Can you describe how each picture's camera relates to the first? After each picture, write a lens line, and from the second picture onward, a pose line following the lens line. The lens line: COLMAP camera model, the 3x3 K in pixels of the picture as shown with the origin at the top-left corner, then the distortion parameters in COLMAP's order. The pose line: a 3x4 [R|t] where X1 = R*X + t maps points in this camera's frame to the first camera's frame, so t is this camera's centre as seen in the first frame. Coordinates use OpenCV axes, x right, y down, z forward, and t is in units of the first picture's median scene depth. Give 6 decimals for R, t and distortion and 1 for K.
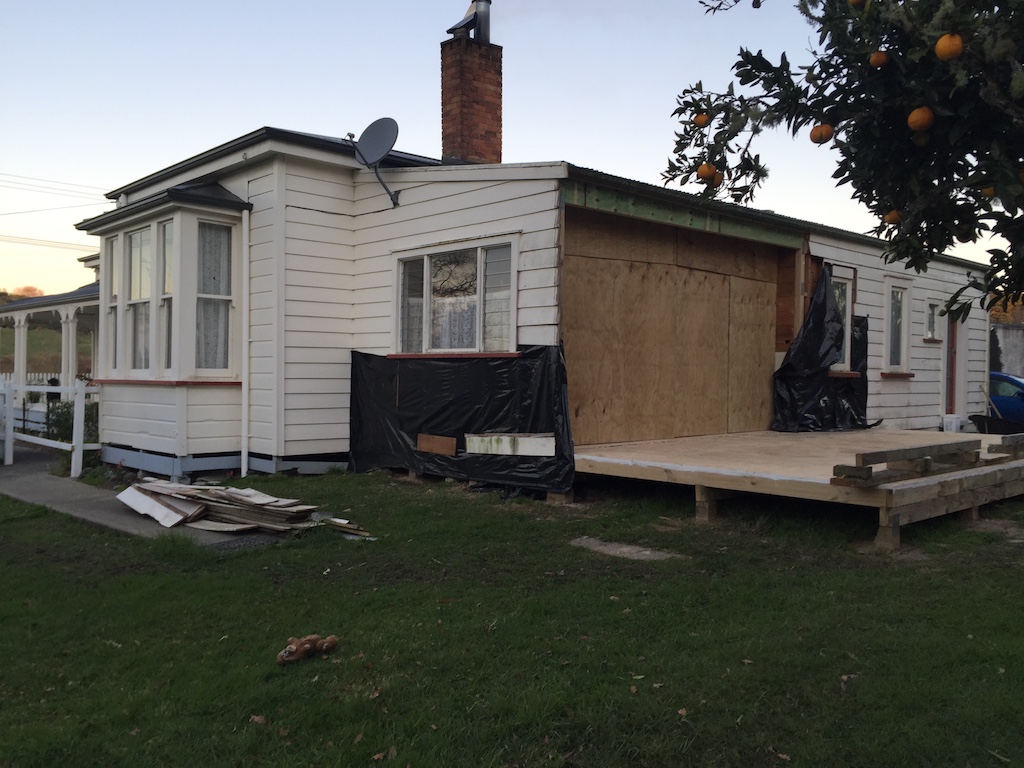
lens RADIAL K [[882.2, 0, 512.0], [0, 882.2, 384.0], [0, 0, 1]] dist [0.000414, 0.000735]
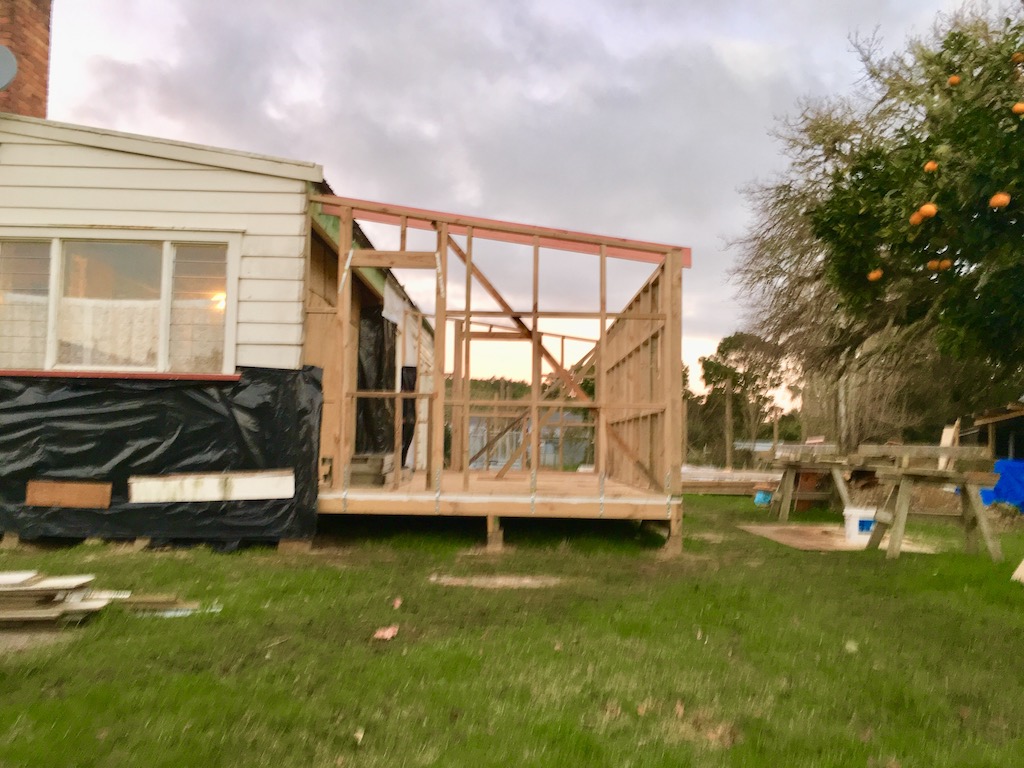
lens RADIAL K [[854.4, 0, 512.0], [0, 854.4, 384.0], [0, 0, 1]] dist [-0.000076, -0.003079]
pose [[0.658696, 0.056947, 0.750251, -0.421599], [-0.003636, 0.997361, -0.072511, 0.030064], [-0.752401, 0.045035, 0.657164, 0.275077]]
